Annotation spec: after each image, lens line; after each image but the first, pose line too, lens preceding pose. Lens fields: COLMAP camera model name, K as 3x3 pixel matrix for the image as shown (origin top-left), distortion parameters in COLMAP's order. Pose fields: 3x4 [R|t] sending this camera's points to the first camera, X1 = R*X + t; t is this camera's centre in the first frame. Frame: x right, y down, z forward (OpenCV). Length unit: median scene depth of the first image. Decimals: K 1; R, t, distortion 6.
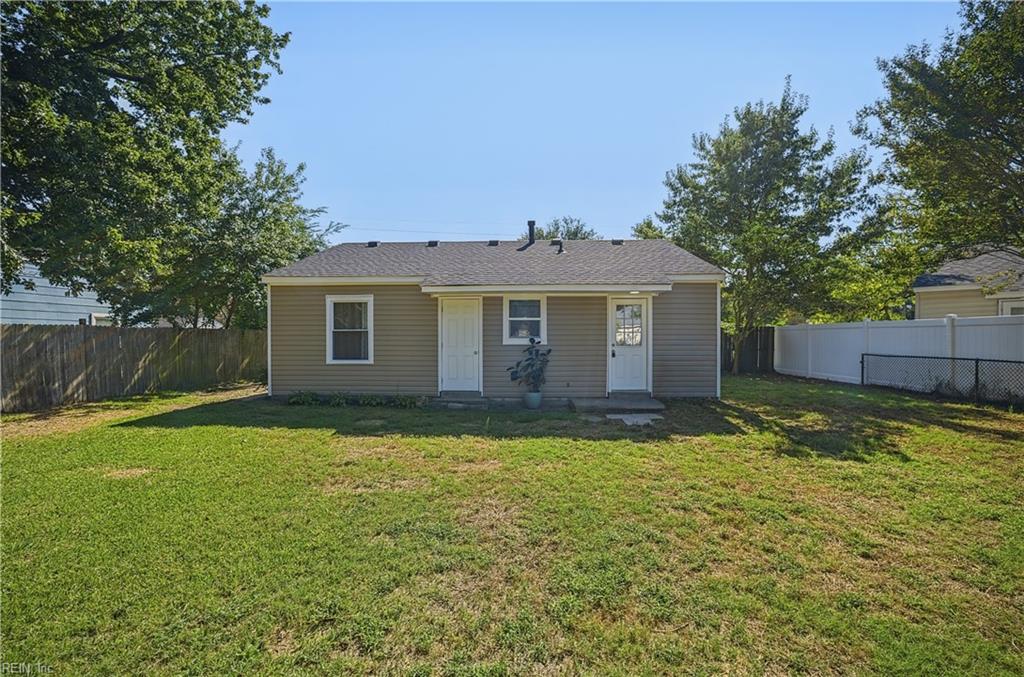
lens RADIAL K [[407.7, 0, 511.4], [0, 407.7, 338.8], [0, 0, 1]] dist [-0.003717, 0.002621]
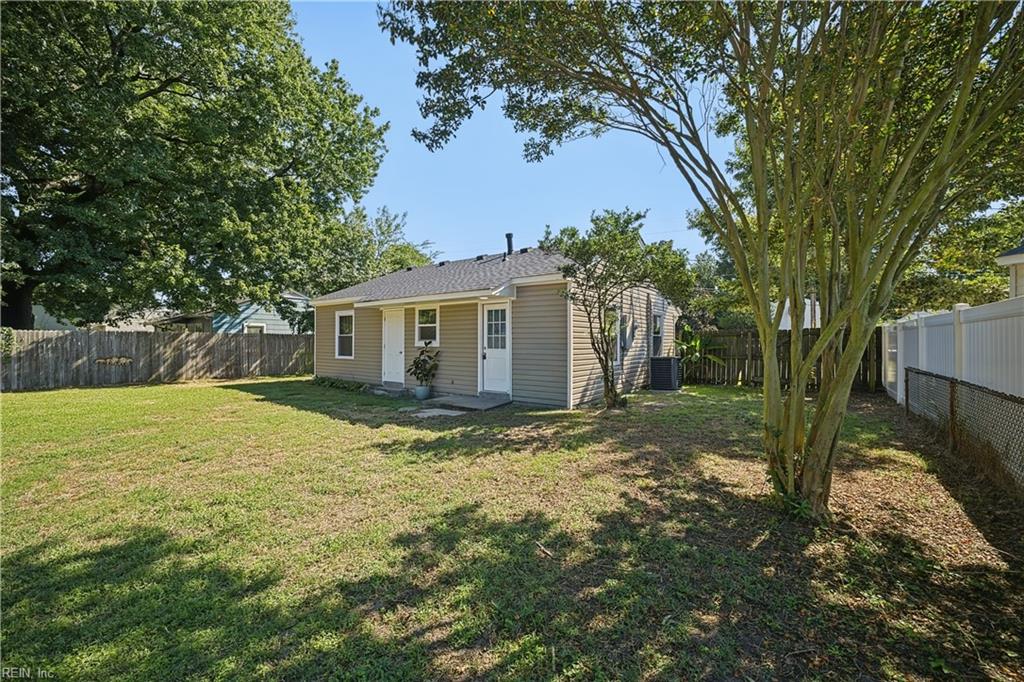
lens RADIAL K [[407.7, 0, 510.0], [0, 407.7, 339.9], [0, 0, 1]] dist [-0.003717, 0.002621]
pose [[0.828893, 0.003178, -0.559398, 0.884193], [-0.012073, 0.999853, -0.012210, 0.005774], [0.559277, 0.016875, 0.828809, 0.141182]]
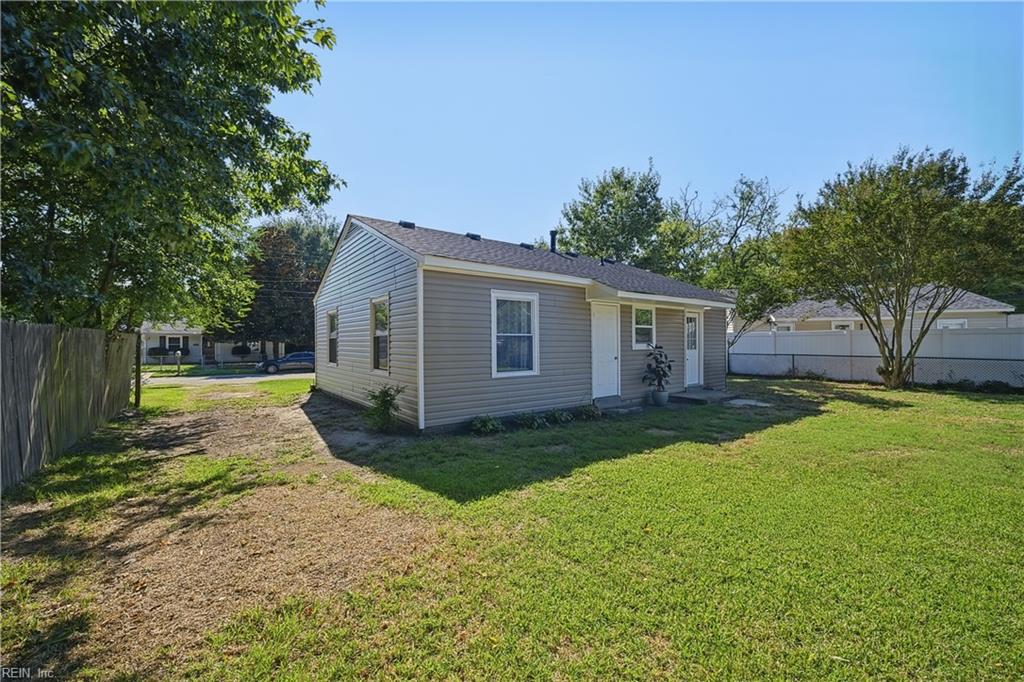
lens RADIAL K [[407.7, 0, 514.1], [0, 407.7, 341.9], [0, 0, 1]] dist [-0.003717, 0.002621]
pose [[0.757791, 0.001113, 0.652497, -0.935544], [0.005602, 0.999951, -0.008211, 0.000048], [-0.652474, 0.009877, 0.757747, 0.383779]]
